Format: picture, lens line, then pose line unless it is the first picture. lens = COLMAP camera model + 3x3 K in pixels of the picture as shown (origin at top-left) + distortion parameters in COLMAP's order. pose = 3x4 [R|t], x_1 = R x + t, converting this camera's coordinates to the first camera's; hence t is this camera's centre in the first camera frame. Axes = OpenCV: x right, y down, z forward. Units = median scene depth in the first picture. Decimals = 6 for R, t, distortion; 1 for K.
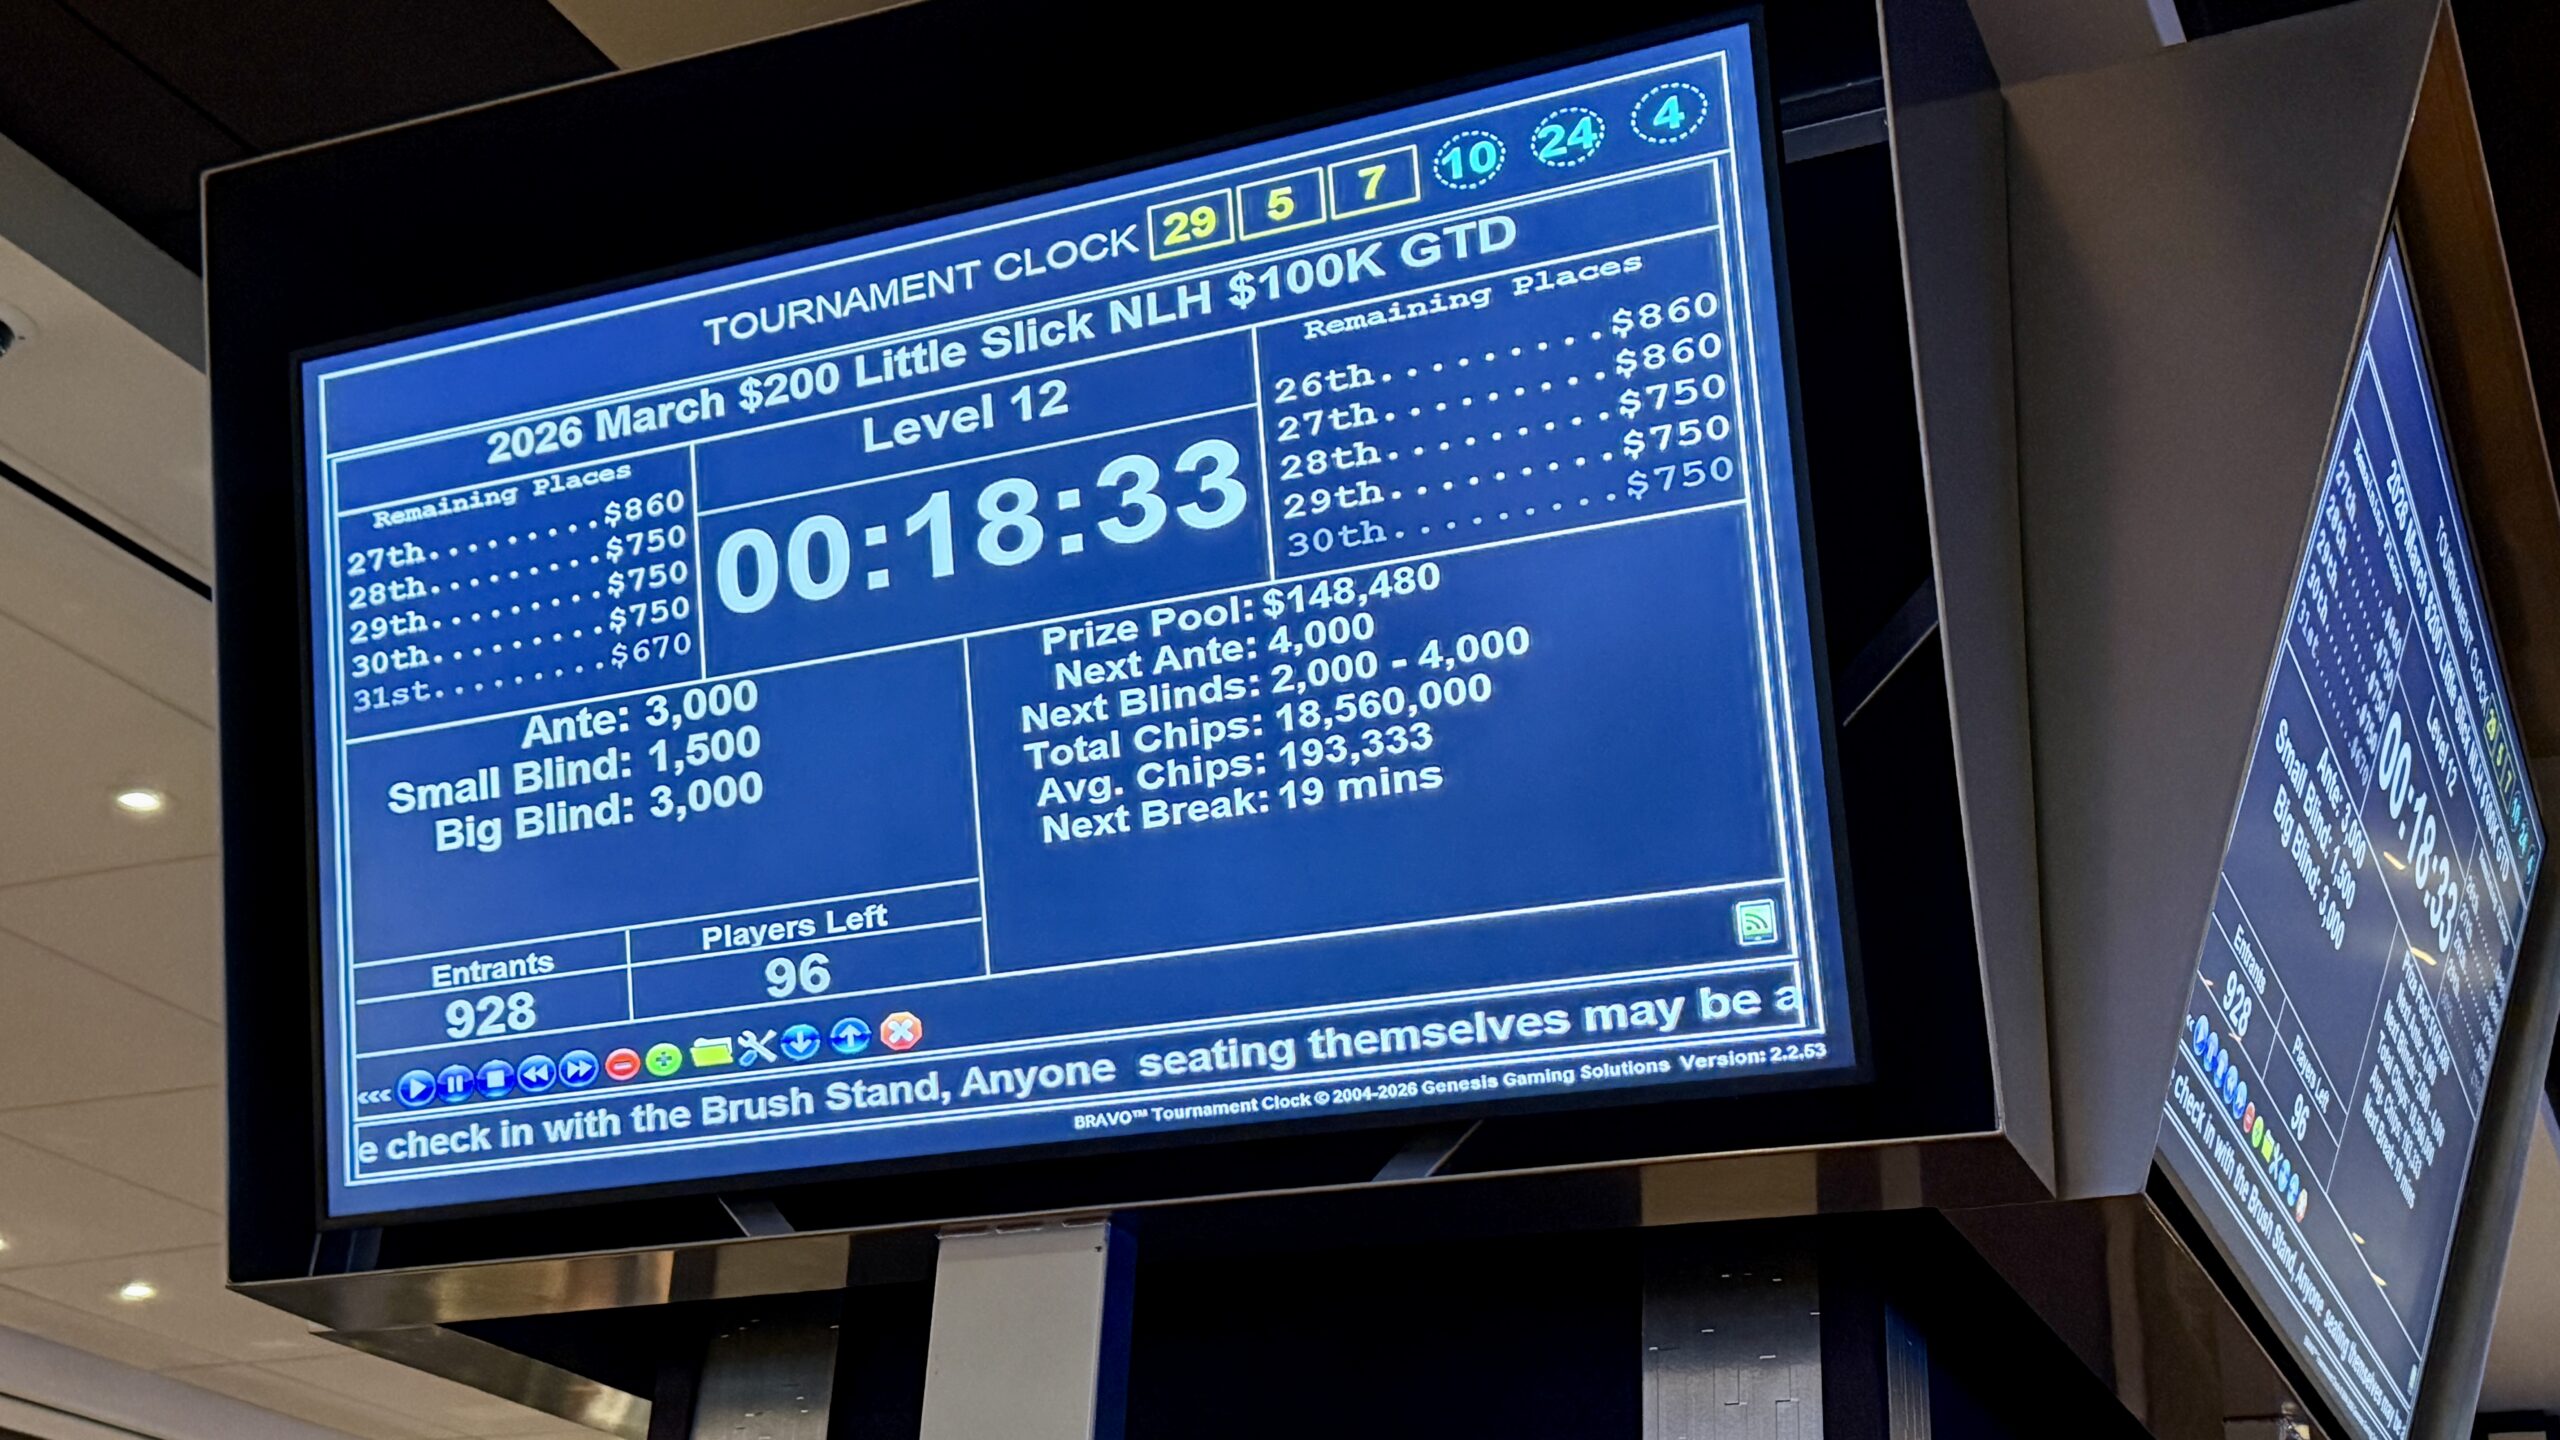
lens RADIAL K [[3108.2, 0, 1280.0], [0, 3108.2, 720.0], [0, 0, 1]] dist [0.112246, -0.274325]
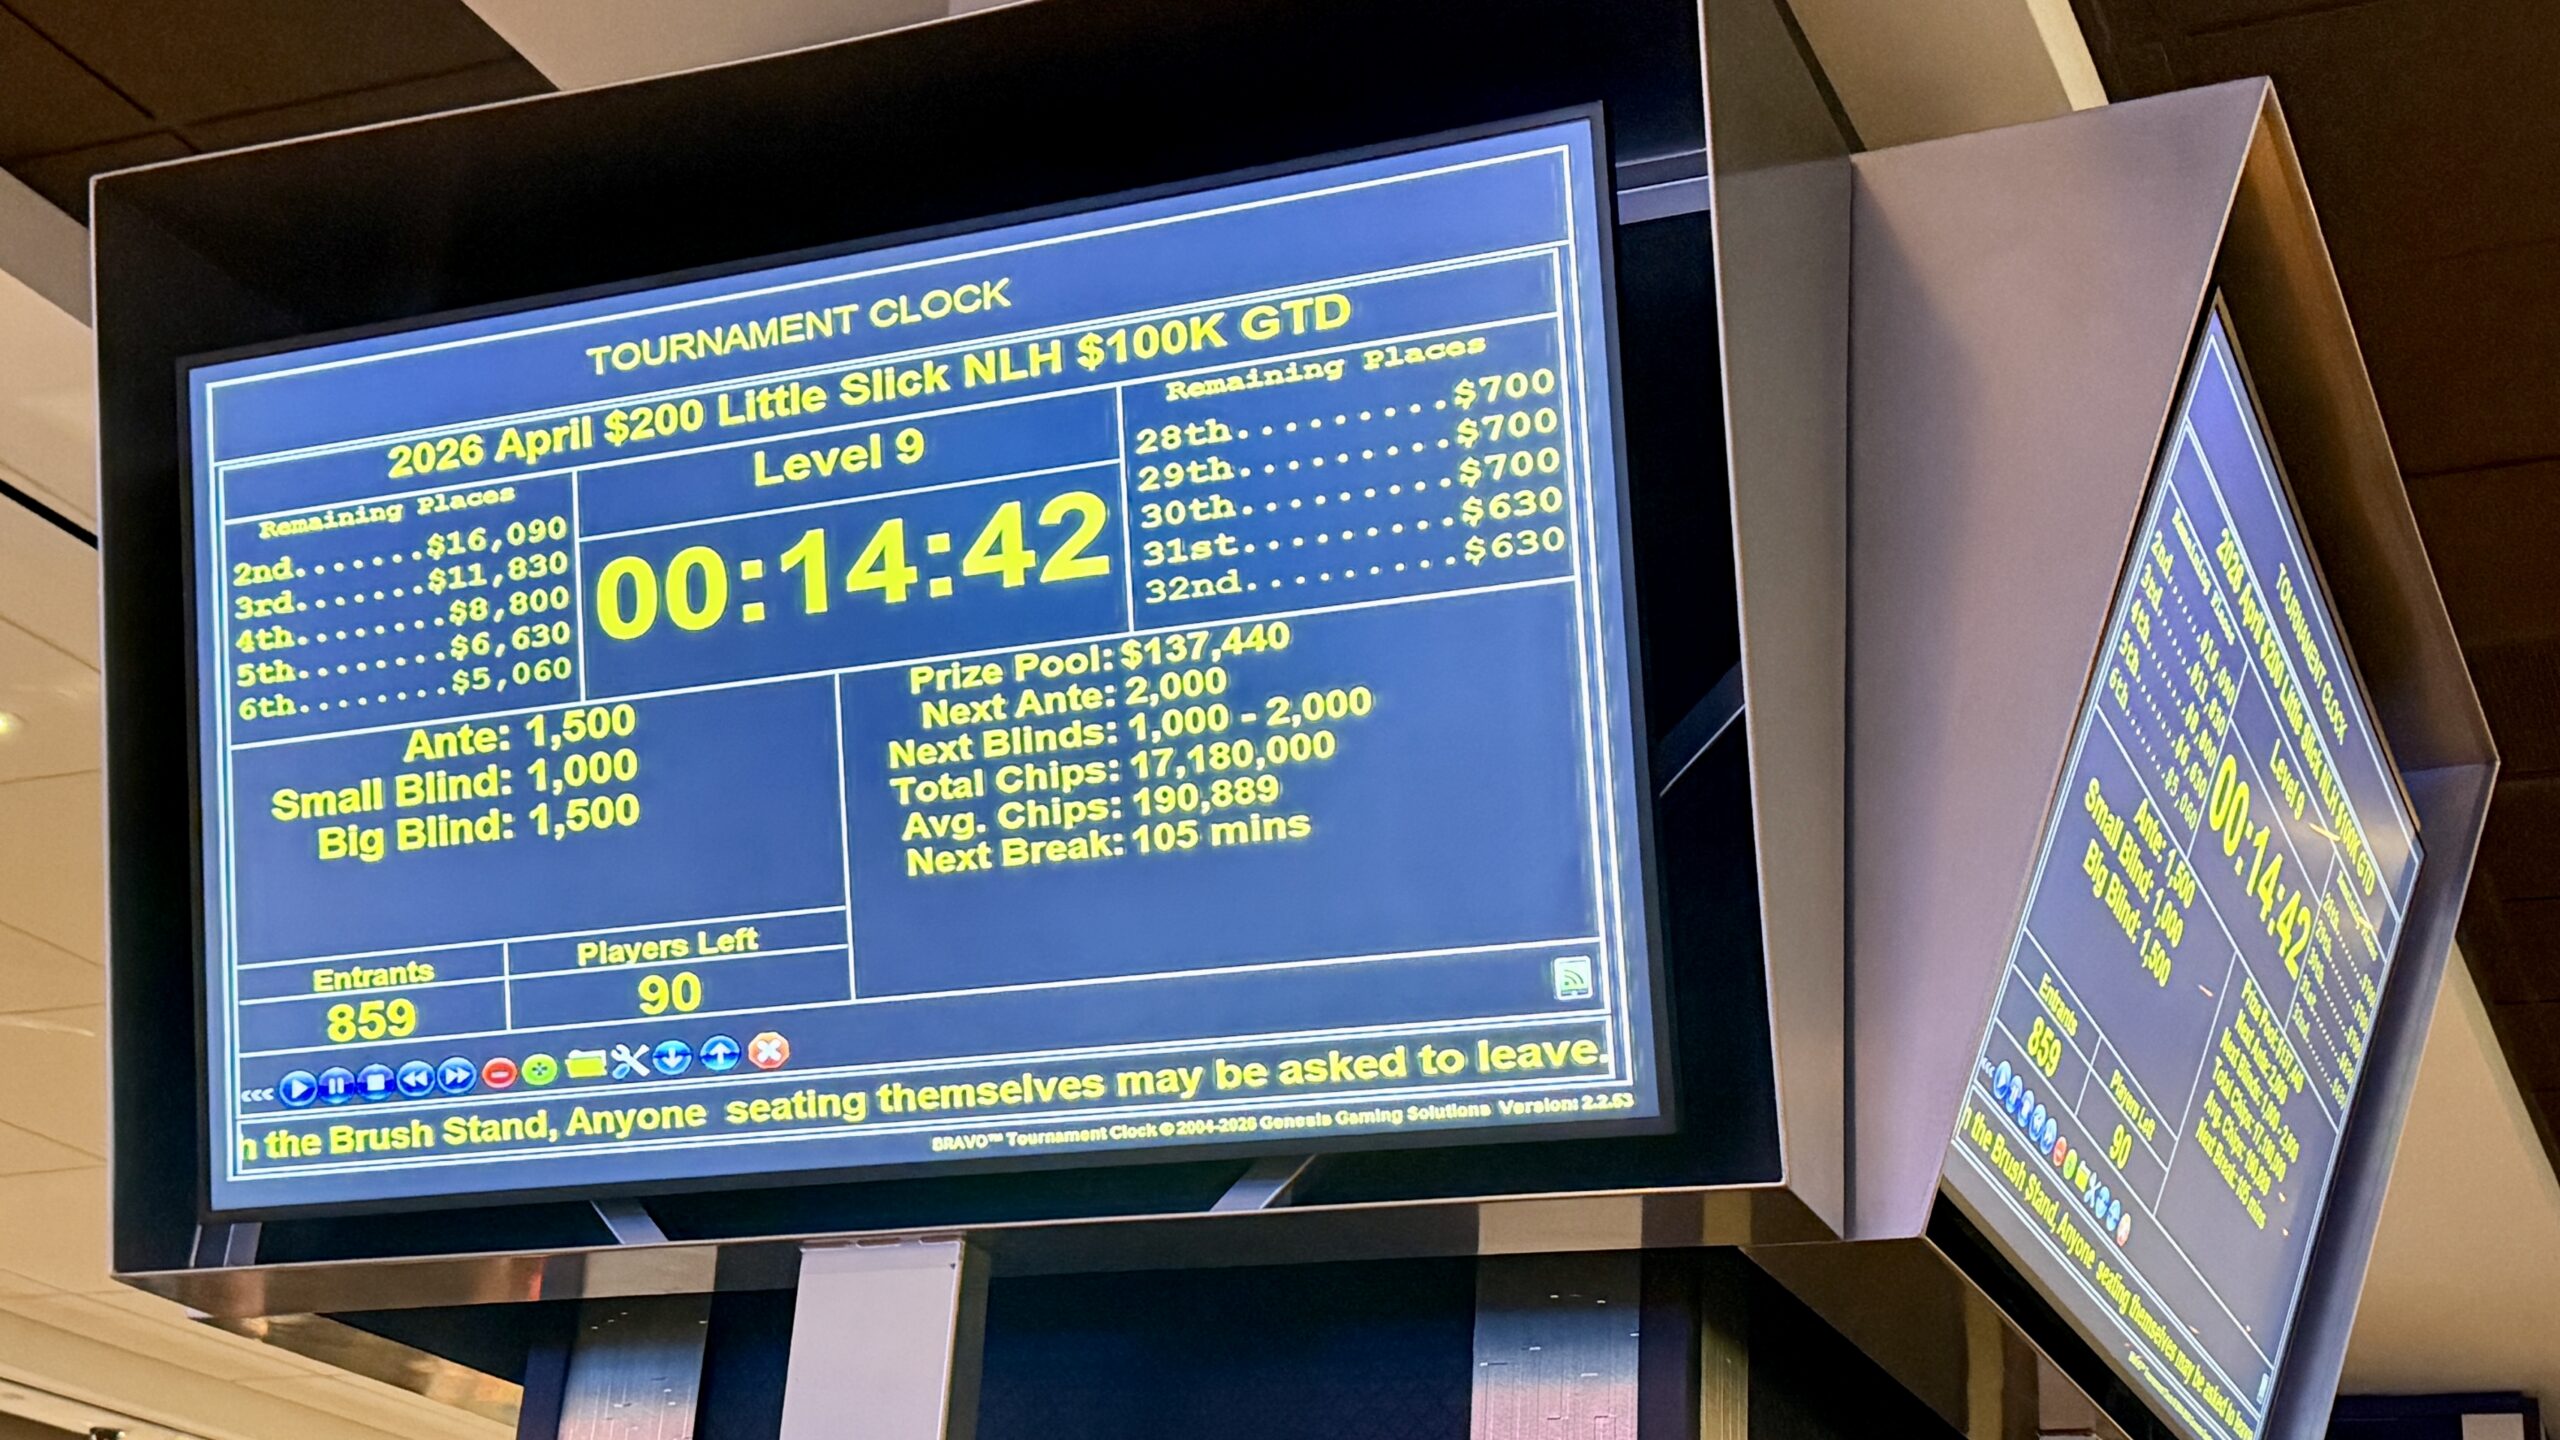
lens RADIAL K [[3474.4, 0, 1280.0], [0, 3474.4, 720.0], [0, 0, 1]] dist [0.066933, -0.031622]
pose [[0.999673, 0.019672, 0.016330, 0.028159], [-0.020292, 0.999044, 0.038709, -0.059672], [-0.015553, -0.039028, 0.999117, -0.161447]]
